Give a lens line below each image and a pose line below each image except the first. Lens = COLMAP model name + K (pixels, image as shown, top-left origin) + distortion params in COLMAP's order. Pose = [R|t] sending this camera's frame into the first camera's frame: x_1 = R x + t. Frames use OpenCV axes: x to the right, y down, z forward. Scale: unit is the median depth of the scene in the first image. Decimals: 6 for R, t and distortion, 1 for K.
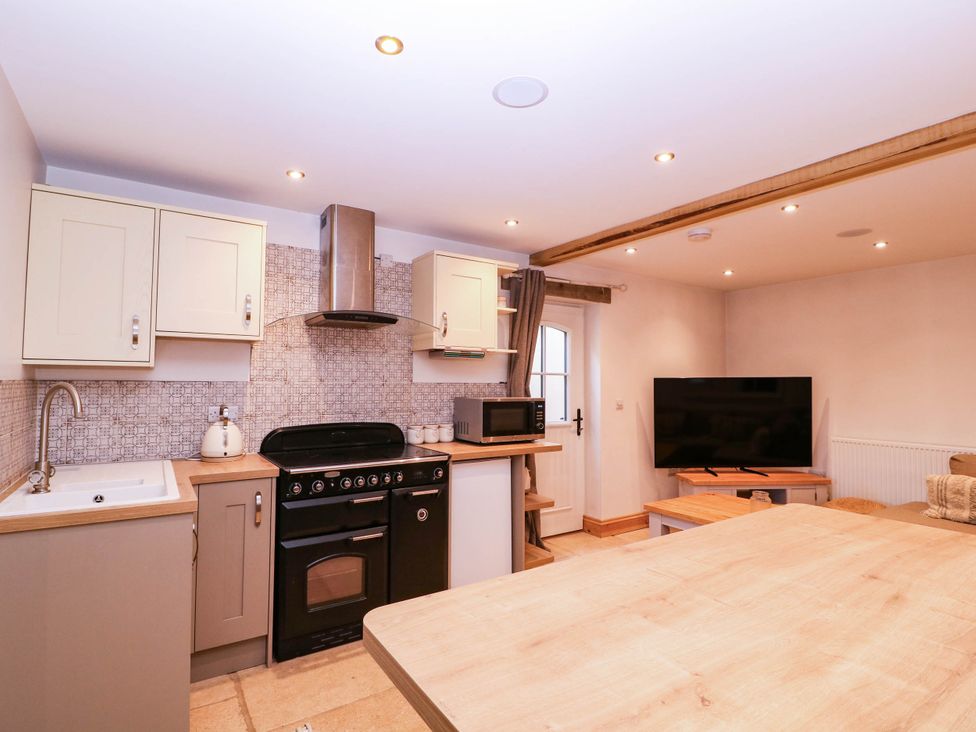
lens RADIAL K [[503.8, 0, 484.6], [0, 503.8, 362.0], [0, 0, 1]] dist [-0.004583, -0.008742]
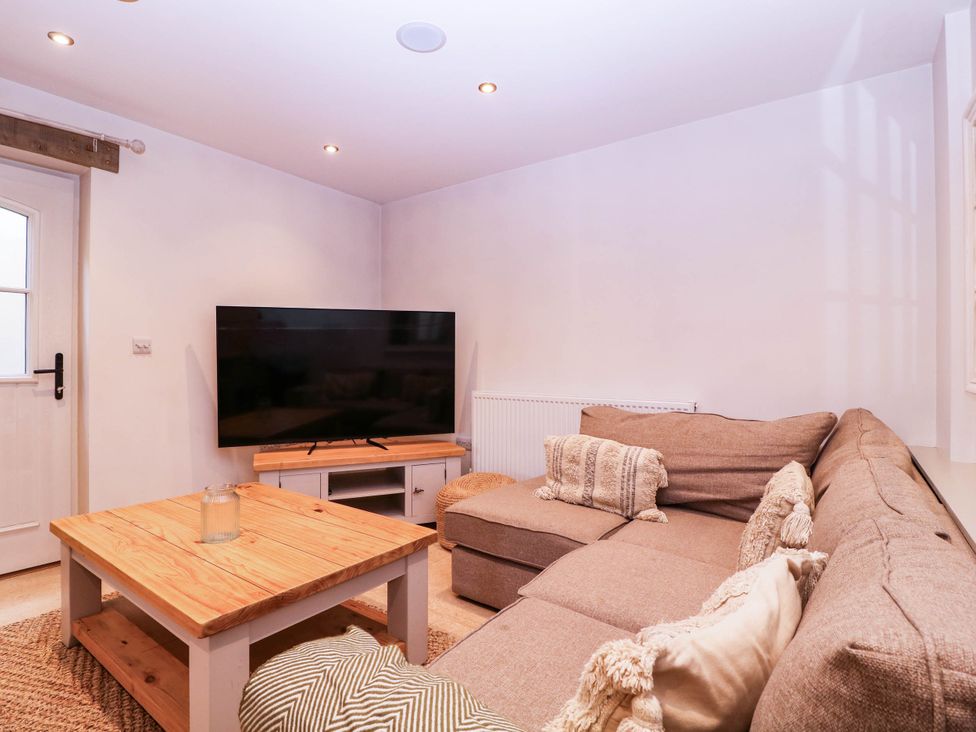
lens RADIAL K [[503.8, 0, 481.6], [0, 503.8, 355.8], [0, 0, 1]] dist [-0.004583, -0.008742]
pose [[0.932018, -0.000364, 0.362412, 0.574342], [-0.012849, 0.999338, 0.034048, 0.094549], [-0.362185, -0.036390, 0.931396, 0.397422]]
